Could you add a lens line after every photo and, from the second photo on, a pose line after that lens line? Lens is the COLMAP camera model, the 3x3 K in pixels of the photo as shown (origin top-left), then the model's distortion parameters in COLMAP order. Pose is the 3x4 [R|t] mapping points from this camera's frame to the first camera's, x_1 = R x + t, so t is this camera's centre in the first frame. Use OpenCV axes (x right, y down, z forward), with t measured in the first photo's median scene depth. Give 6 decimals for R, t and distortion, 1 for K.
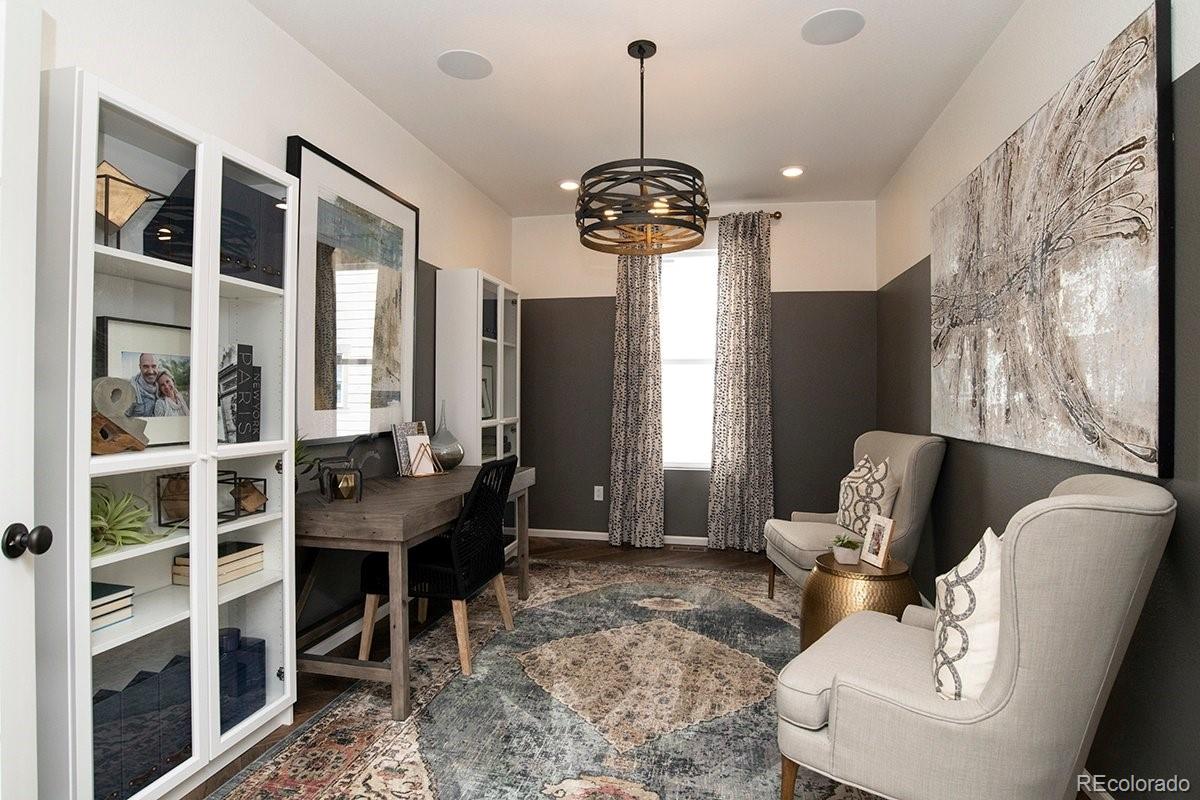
lens RADIAL K [[629.1, 0, 598.8], [0, 629.1, 402.9], [0, 0, 1]] dist [-0.055461, 0.009986]
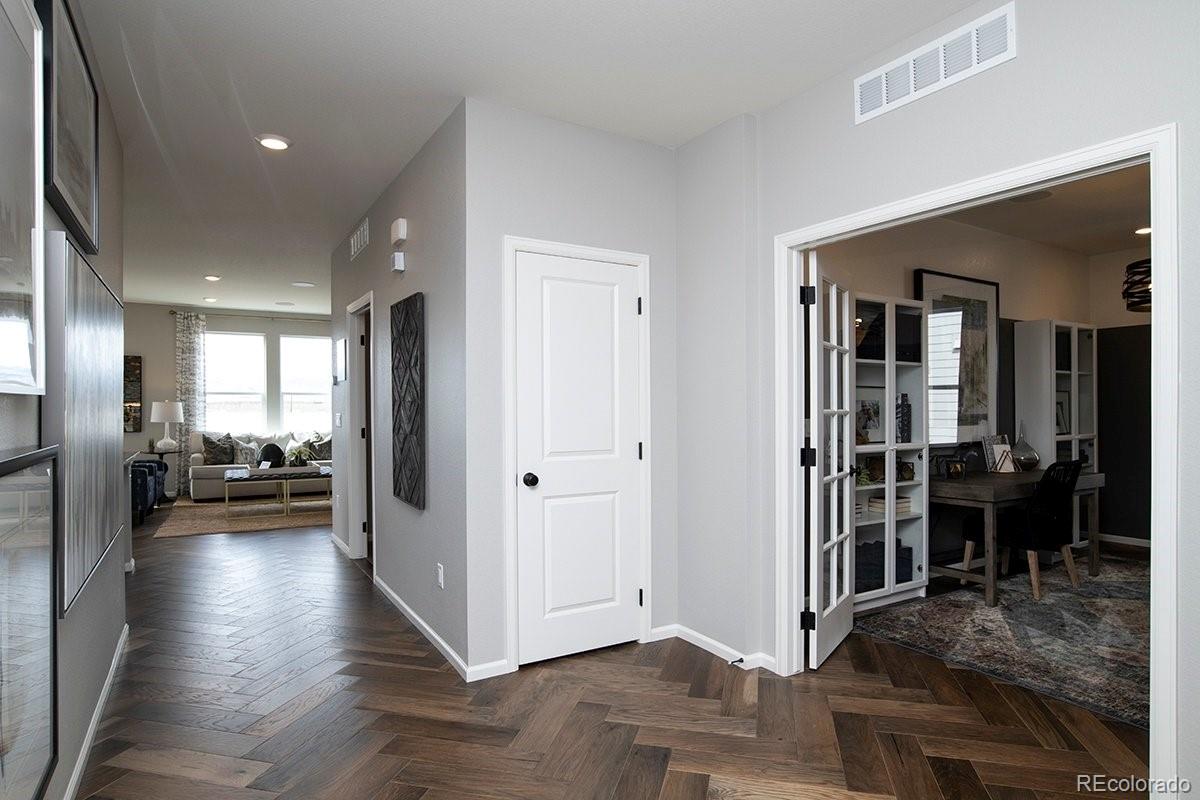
lens RADIAL K [[654.0, 0, 596.0], [0, 654.0, 412.1], [0, 0, 1]] dist [-0.034033, 0.003748]
pose [[0.672469, -0.011322, -0.740039, 0.267586], [0.002939, 0.999916, -0.012628, -0.010065], [0.740120, 0.006317, 0.672445, -1.003992]]
